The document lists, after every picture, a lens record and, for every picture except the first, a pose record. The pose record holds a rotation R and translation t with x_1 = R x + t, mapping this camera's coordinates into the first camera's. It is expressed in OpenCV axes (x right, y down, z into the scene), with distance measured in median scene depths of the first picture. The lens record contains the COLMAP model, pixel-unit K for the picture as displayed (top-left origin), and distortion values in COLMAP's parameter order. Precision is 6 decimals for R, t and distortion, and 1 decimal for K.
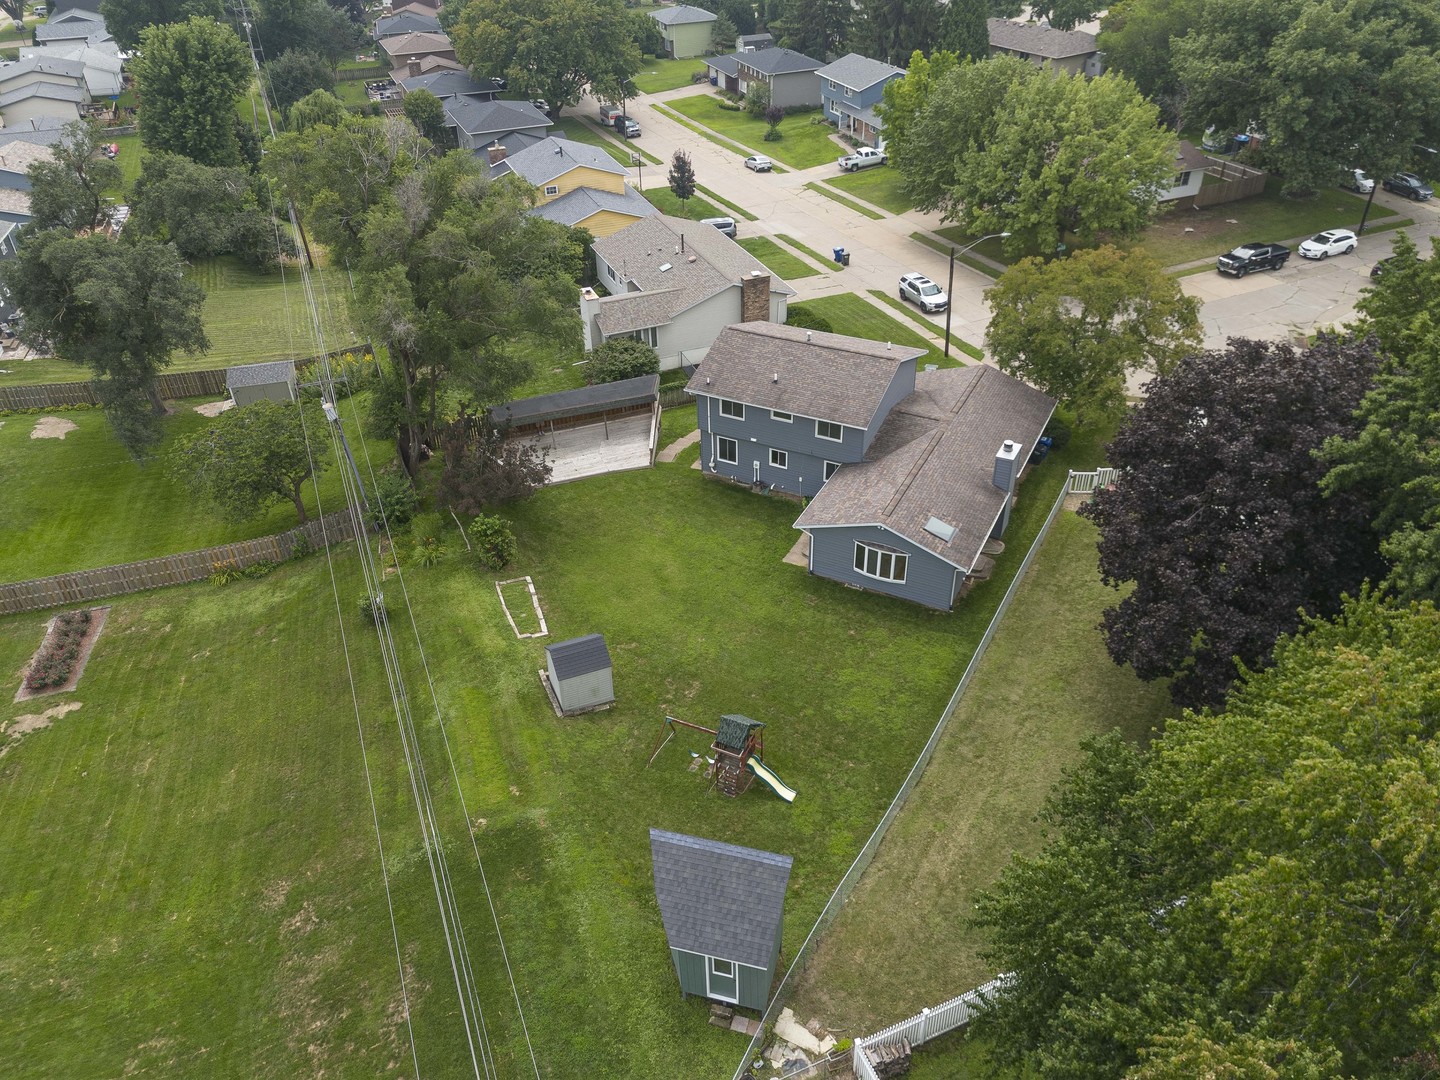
lens RADIAL K [[1076.1, 0, 720.5], [0, 1076.1, 521.7], [0, 0, 1]] dist [0.074348, -0.103191]
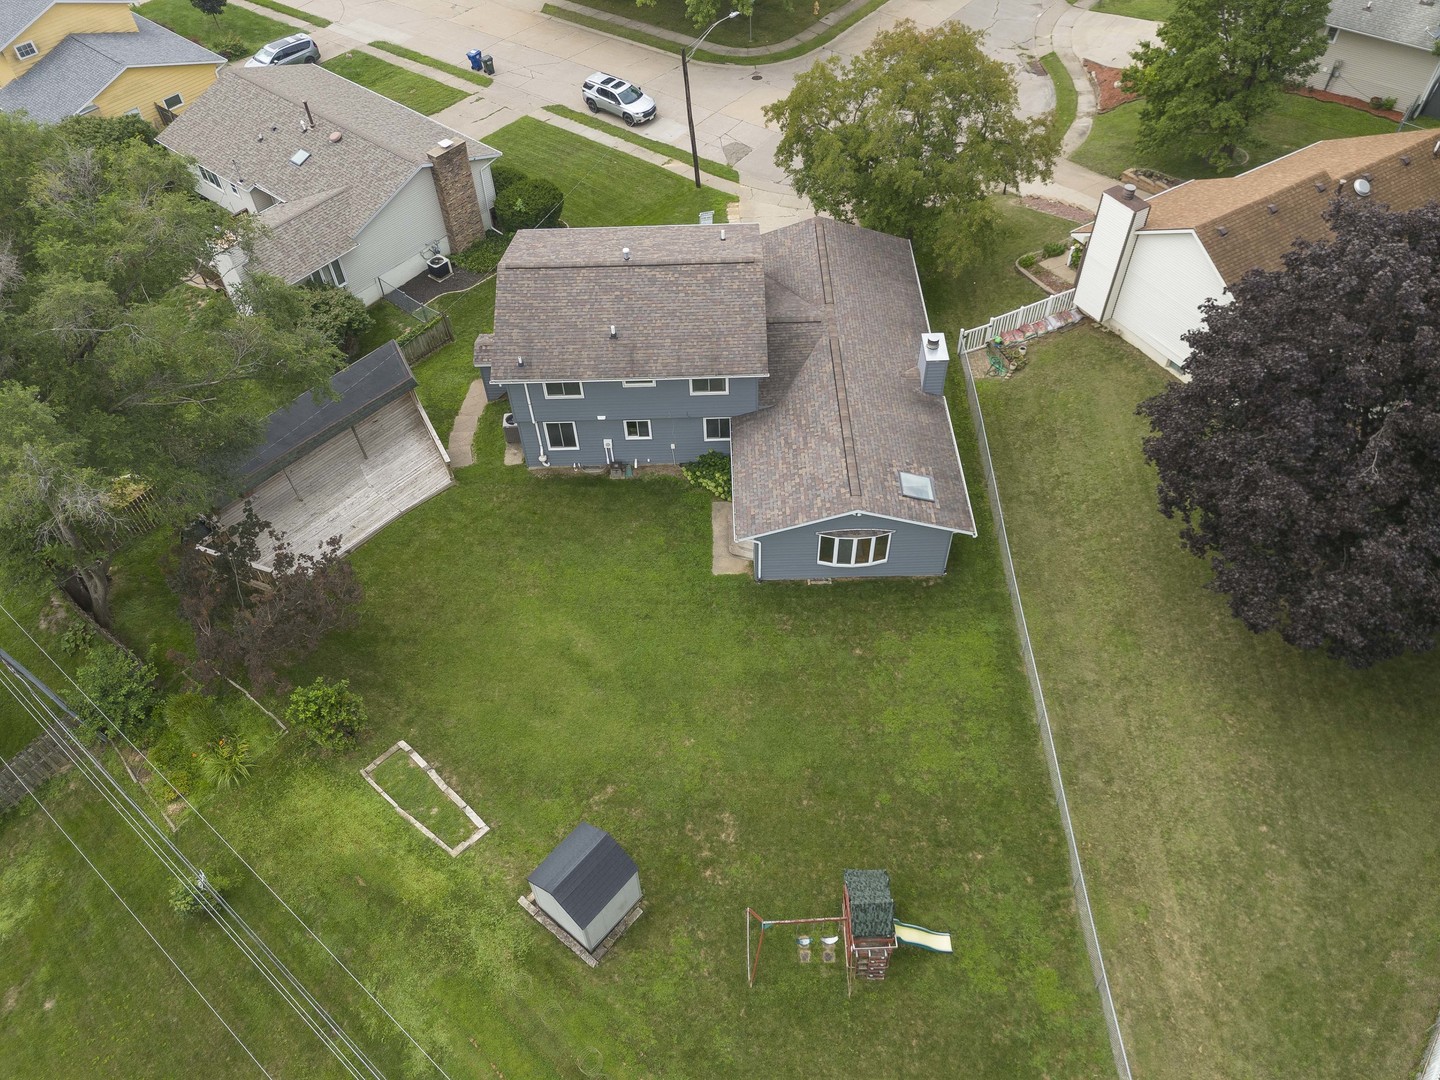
lens RADIAL K [[1076.1, 0, 720.5], [0, 1076.1, 521.7], [0, 0, 1]] dist [0.074348, -0.103191]
pose [[0.886320, -0.349867, 0.303366, -0.139289], [0.267192, 0.921442, 0.282050, -0.189158], [-0.378214, -0.168930, 0.910174, 0.283892]]
